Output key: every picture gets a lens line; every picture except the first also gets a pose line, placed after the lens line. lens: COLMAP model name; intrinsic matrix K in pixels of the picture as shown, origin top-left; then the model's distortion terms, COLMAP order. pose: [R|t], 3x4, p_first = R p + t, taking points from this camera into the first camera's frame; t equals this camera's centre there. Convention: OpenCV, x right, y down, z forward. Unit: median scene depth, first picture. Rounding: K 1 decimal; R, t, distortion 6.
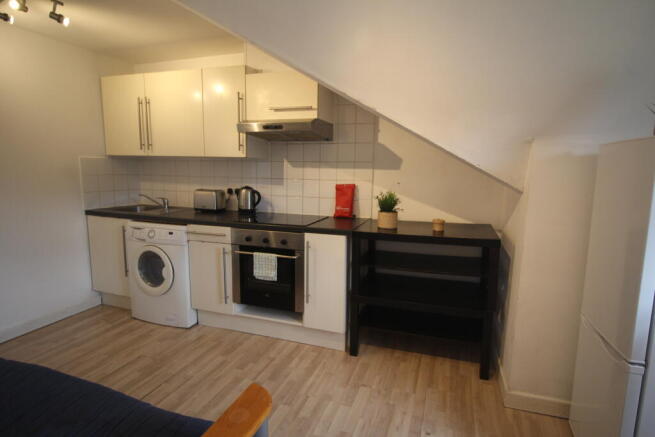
lens RADIAL K [[368.5, 0, 332.3], [0, 368.5, 218.2], [0, 0, 1]] dist [-0.001679, -0.000877]
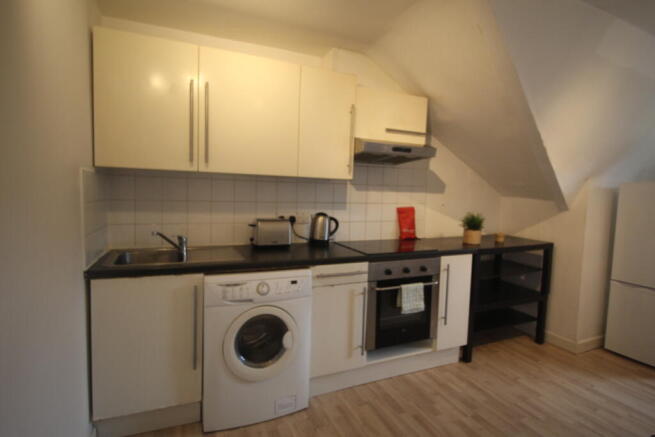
lens RADIAL K [[368.5, 0, 331.2], [0, 368.5, 215.7], [0, 0, 1]] dist [-0.001679, -0.000877]
pose [[0.704452, -0.044313, 0.708367, -0.877230], [0.079095, 0.996734, -0.016306, -0.069873], [-0.705330, 0.067515, 0.705656, 0.426651]]
